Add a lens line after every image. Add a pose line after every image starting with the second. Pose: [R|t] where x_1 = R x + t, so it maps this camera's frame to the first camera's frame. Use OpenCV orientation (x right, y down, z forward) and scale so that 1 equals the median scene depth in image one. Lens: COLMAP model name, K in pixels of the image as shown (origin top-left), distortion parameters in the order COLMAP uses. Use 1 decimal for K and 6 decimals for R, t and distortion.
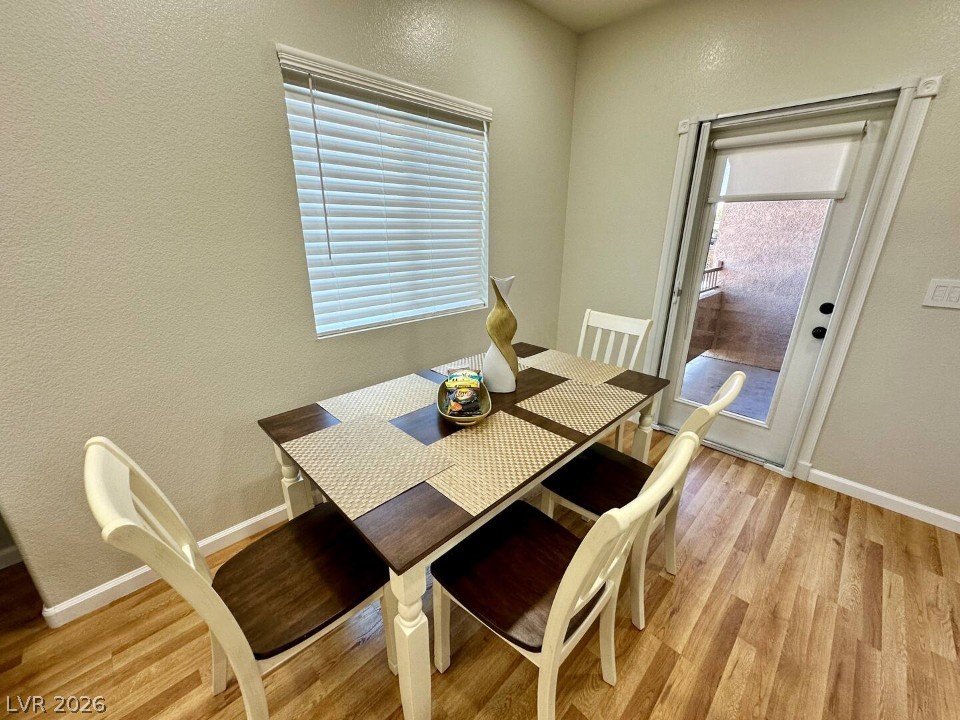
lens RADIAL K [[386.4, 0, 480.0], [0, 386.4, 360.0], [0, 0, 1]] dist [0.001185, 0.000302]
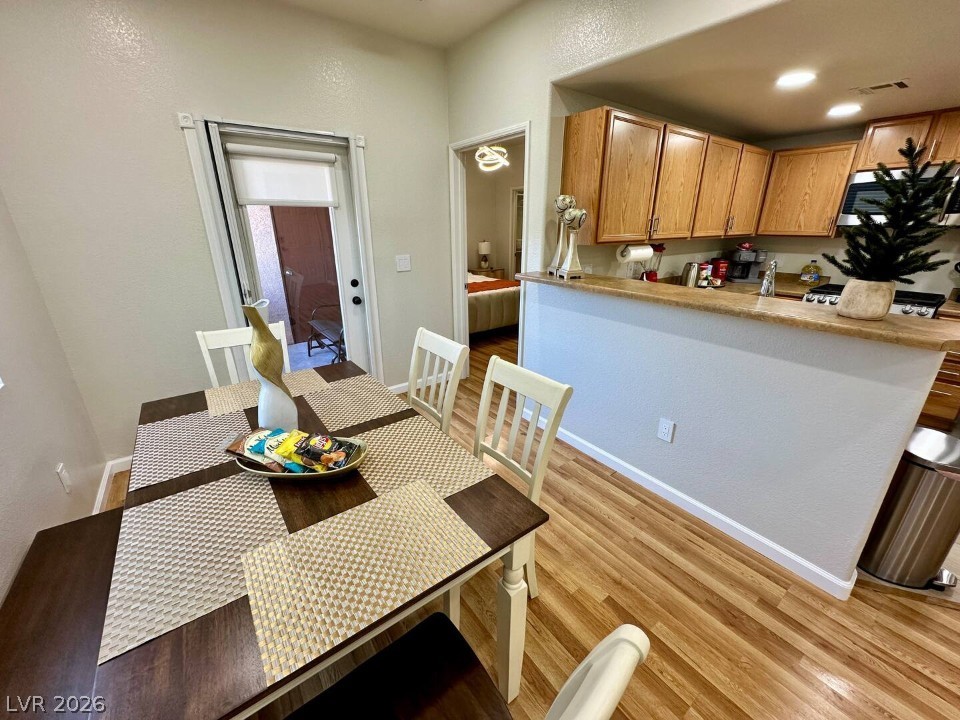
lens RADIAL K [[383.5, 0, 480.5], [0, 383.5, 358.7], [0, 0, 1]] dist [-0.002166, 0.000134]
pose [[0.140902, -0.339434, 0.930017, -0.456372], [0.319633, 0.904680, 0.281761, -0.130248], [-0.937006, 0.257564, 0.235966, 0.293674]]
